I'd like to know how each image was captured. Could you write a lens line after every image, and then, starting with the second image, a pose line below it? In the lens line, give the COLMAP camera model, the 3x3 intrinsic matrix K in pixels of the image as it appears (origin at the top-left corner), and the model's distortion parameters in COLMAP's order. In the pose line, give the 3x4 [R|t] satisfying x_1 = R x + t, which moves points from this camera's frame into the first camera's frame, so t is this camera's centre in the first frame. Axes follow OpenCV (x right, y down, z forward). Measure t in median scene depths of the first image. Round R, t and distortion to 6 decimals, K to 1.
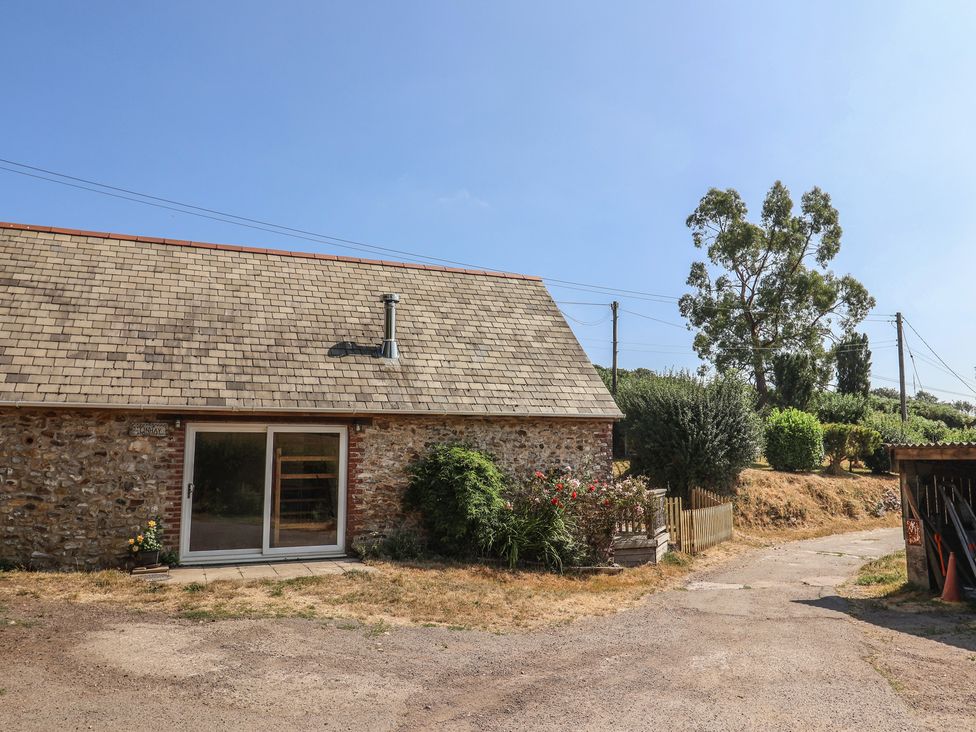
lens RADIAL K [[685.8, 0, 488.0], [0, 685.8, 366.0], [0, 0, 1]] dist [-0.000745, -0.002355]
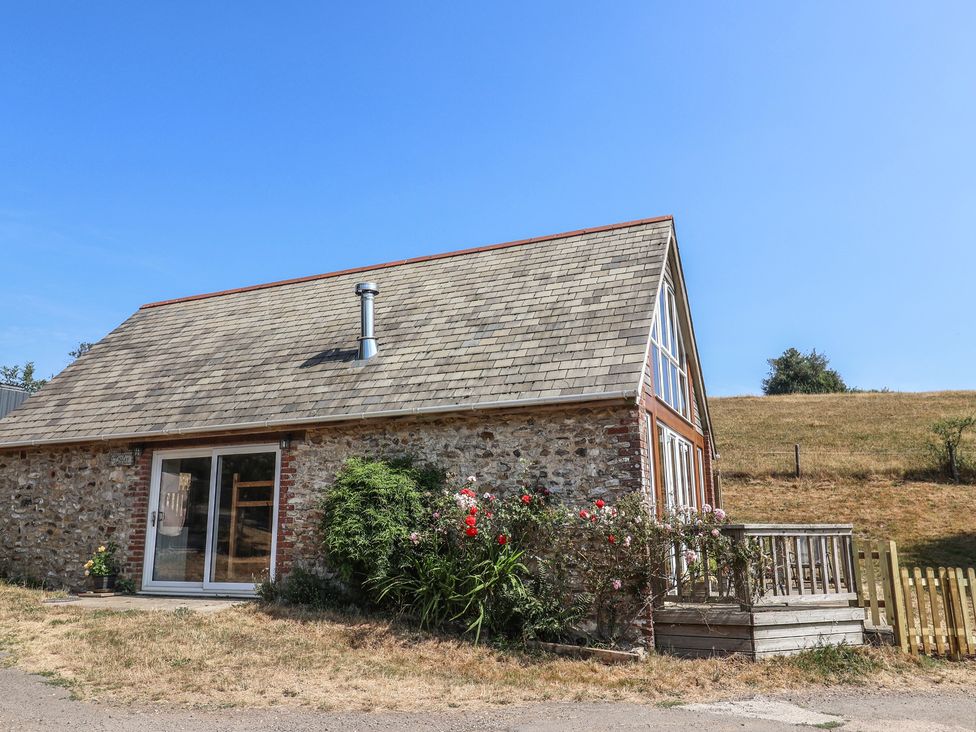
lens RADIAL K [[685.8, 0, 488.0], [0, 685.8, 366.0], [0, 0, 1]] dist [-0.000745, -0.002355]
pose [[0.729737, -0.157732, -0.665285, 0.574554], [0.105560, 0.987351, -0.118304, 0.121957], [0.675530, 0.016103, 0.737157, 0.544770]]
